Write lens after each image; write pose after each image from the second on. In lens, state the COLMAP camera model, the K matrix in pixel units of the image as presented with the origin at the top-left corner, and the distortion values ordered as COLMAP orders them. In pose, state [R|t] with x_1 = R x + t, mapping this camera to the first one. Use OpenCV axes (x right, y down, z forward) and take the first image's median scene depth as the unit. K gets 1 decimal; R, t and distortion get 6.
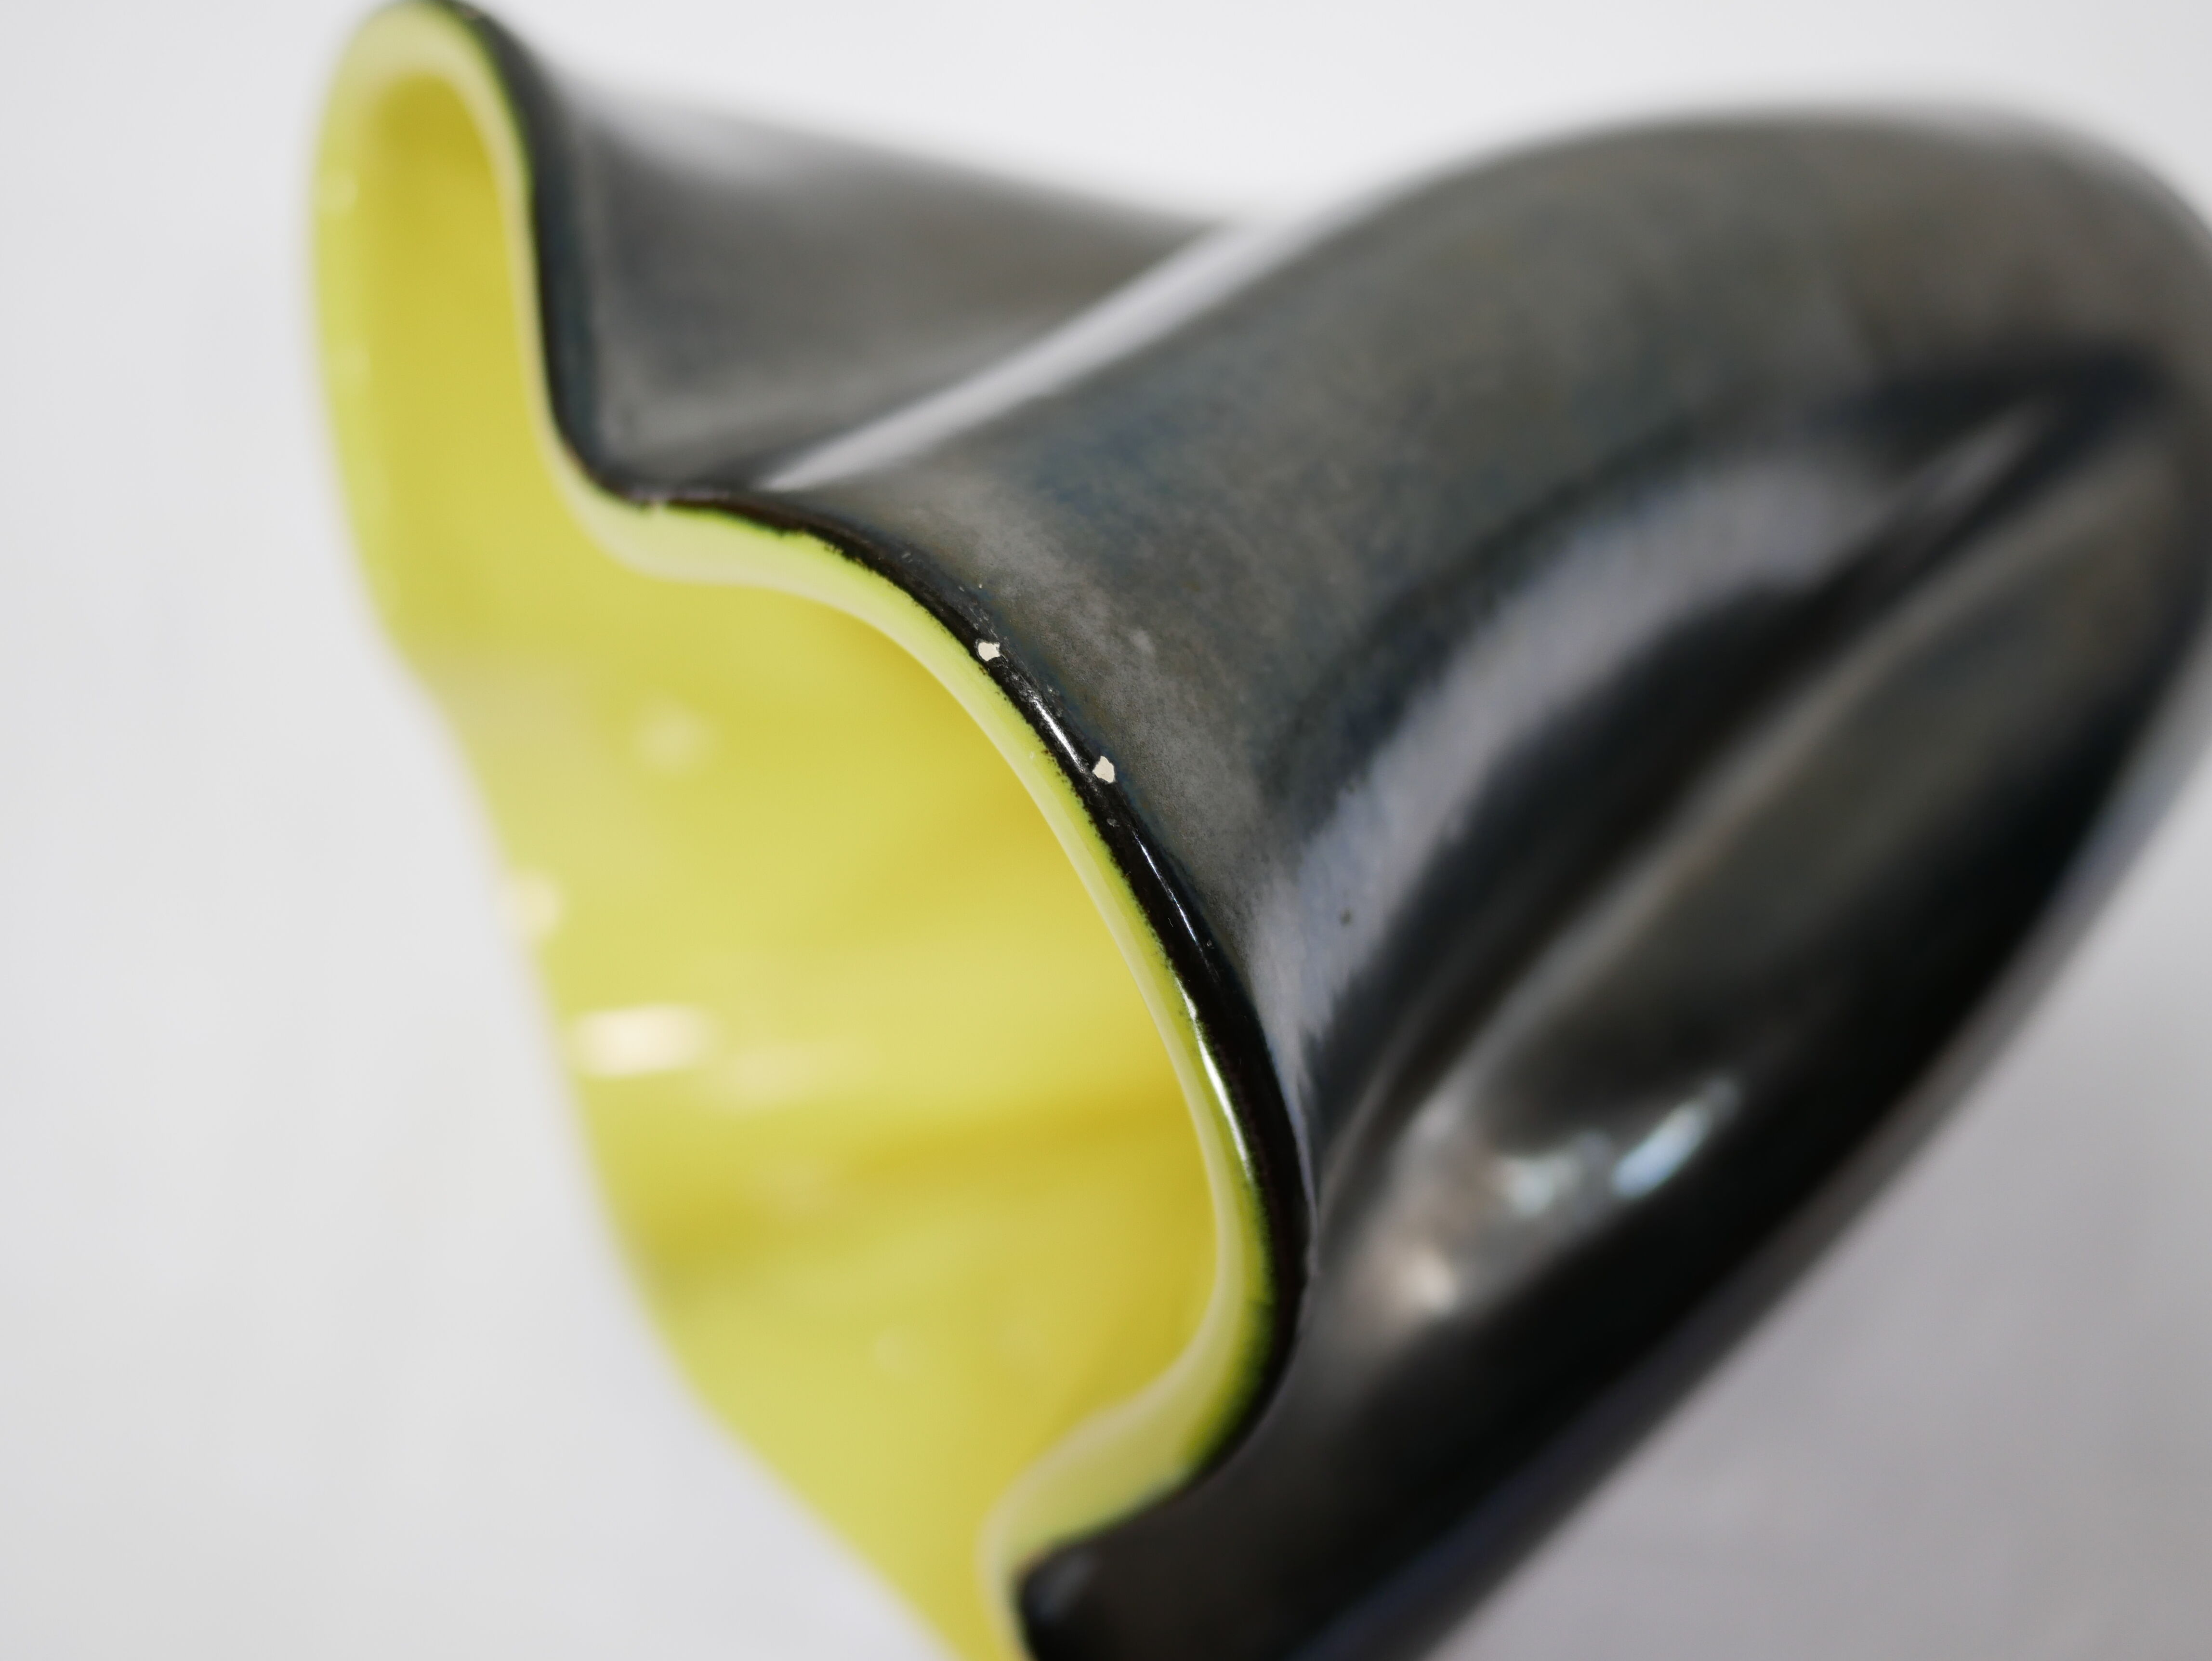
lens RADIAL K [[2513.7, 0, 1106.0], [0, 2513.7, 830.5], [0, 0, 1]] dist [-0.006789, 0.013415]
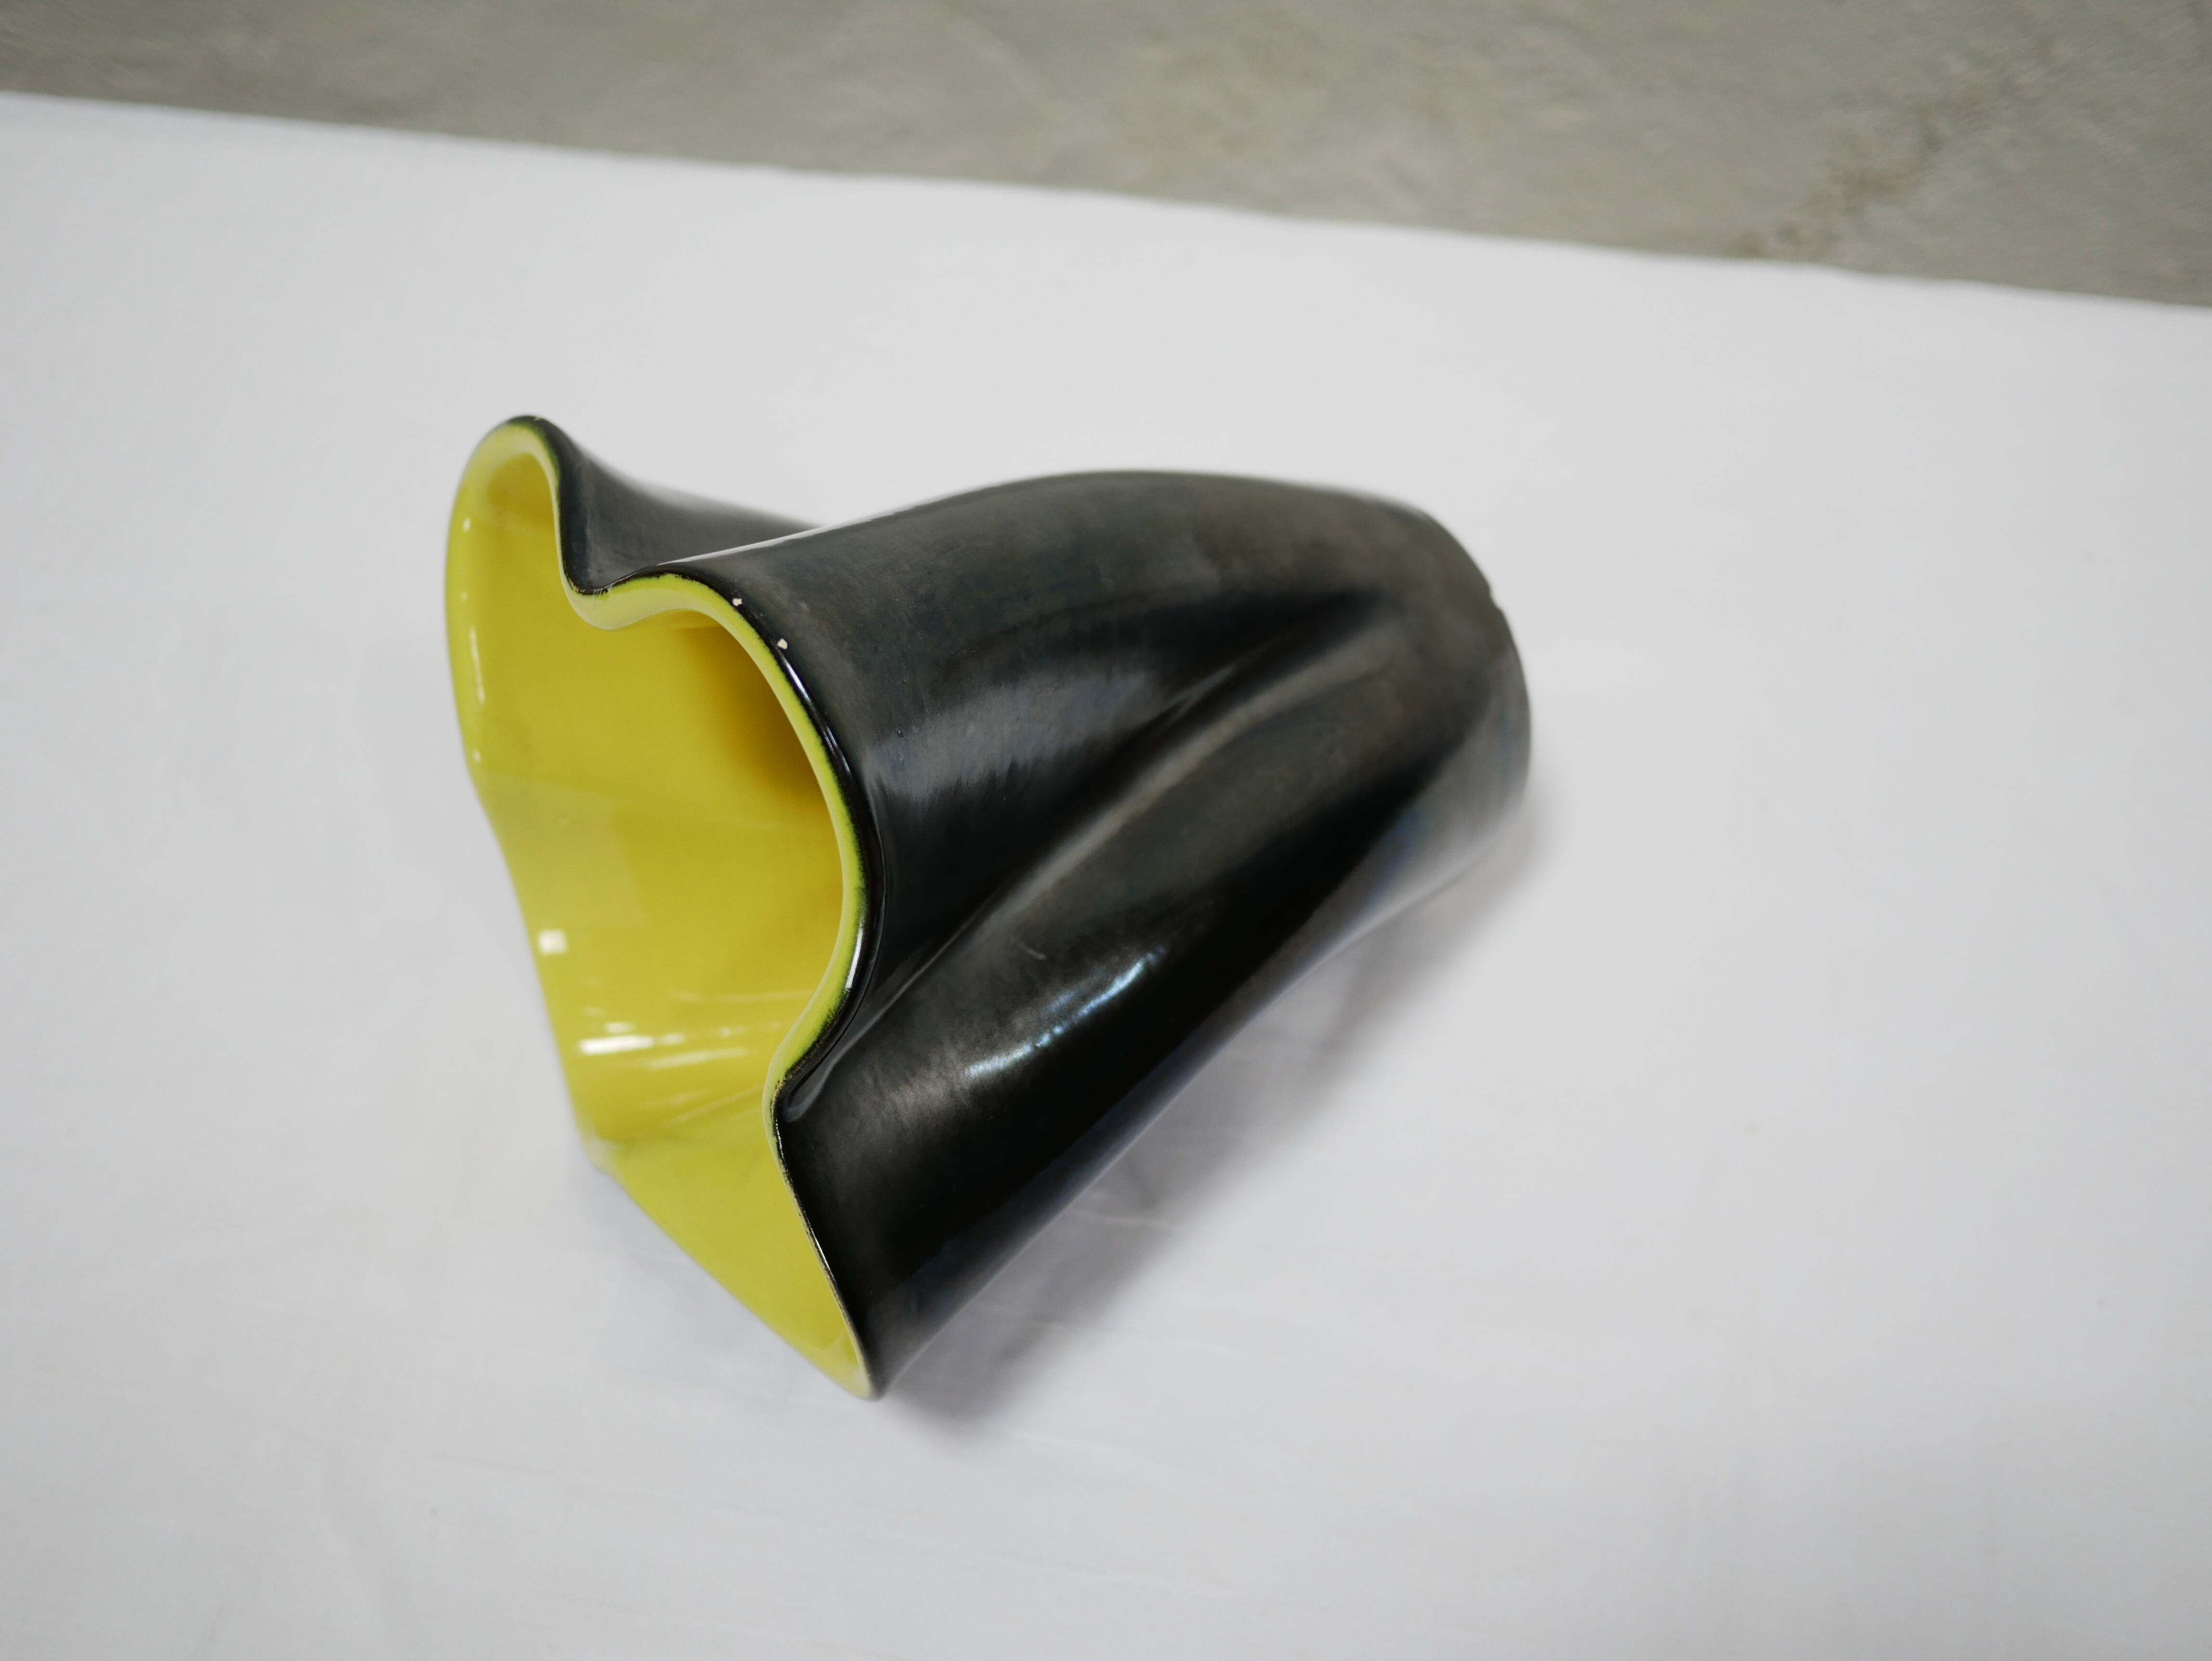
lens RADIAL K [[2513.7, 0, 1106.0], [0, 2513.7, 830.5], [0, 0, 1]] dist [-0.006789, 0.013415]
pose [[0.999555, -0.029101, -0.006560, 0.304706], [0.026376, 0.964870, -0.261400, 0.749776], [0.013937, 0.261110, 0.965208, -1.243013]]
